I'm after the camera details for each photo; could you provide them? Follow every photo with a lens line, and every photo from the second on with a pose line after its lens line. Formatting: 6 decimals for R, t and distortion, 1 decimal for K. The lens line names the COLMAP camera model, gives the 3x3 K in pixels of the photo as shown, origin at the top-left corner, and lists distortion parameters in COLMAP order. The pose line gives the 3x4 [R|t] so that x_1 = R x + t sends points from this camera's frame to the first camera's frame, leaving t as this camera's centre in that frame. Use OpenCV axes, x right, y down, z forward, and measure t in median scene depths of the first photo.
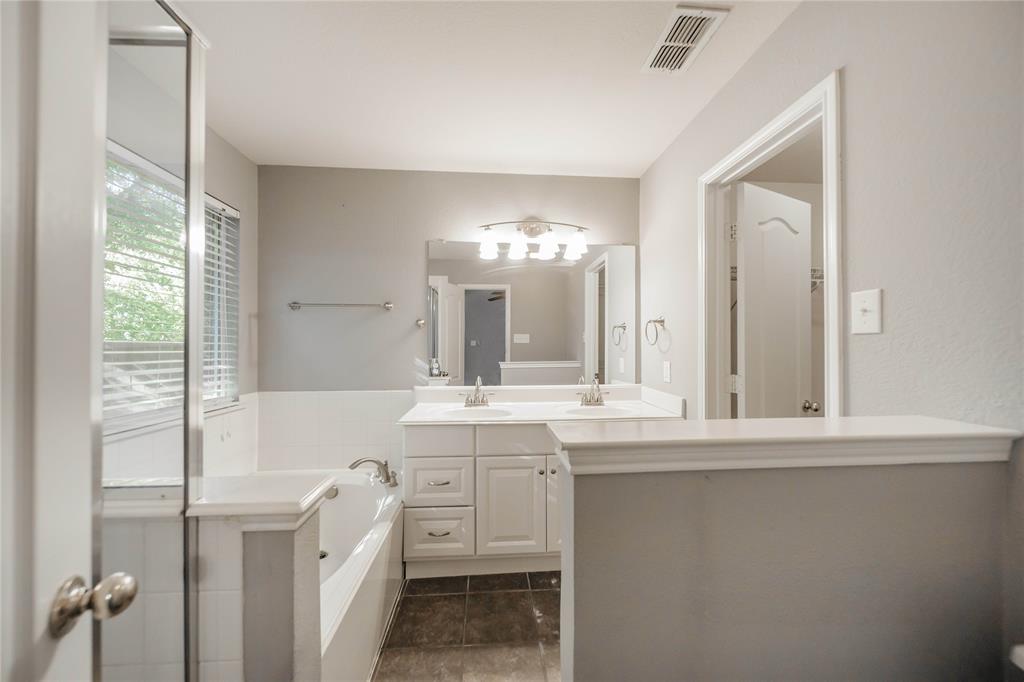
lens RADIAL K [[364.4, 0, 509.3], [0, 364.4, 346.3], [0, 0, 1]] dist [0.000221, -0.000488]
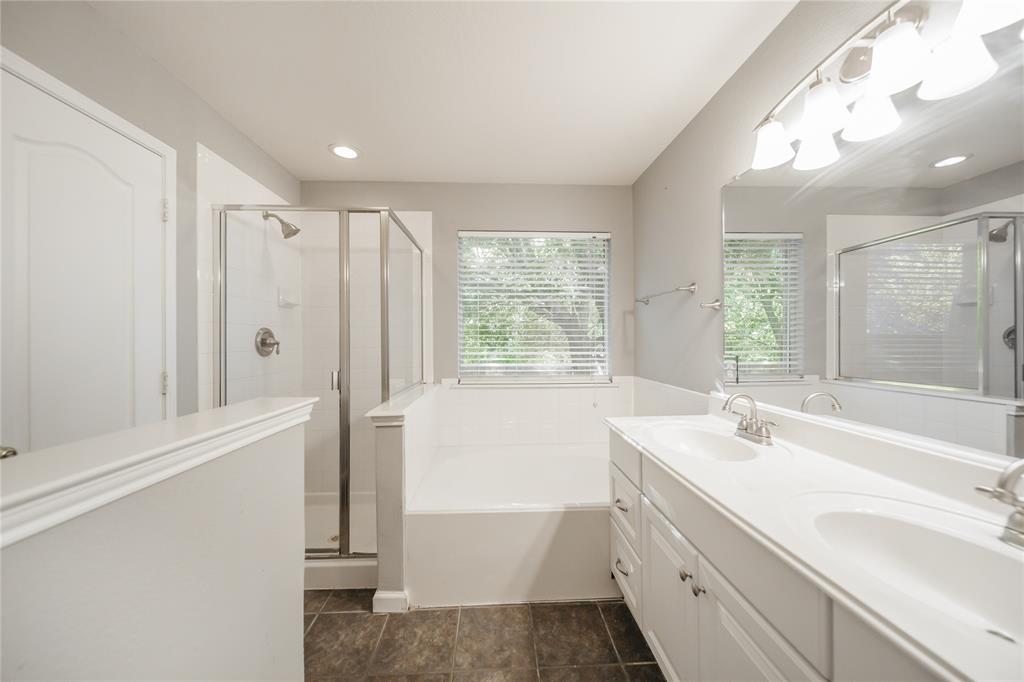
lens RADIAL K [[364.4, 0, 509.6], [0, 364.4, 340.2], [0, 0, 1]] dist [0.000221, -0.000488]
pose [[-0.028266, 0.003599, -0.999594, 0.703167], [0.011252, 0.999931, 0.003282, -0.000604], [0.999537, -0.011155, -0.028304, 0.867875]]
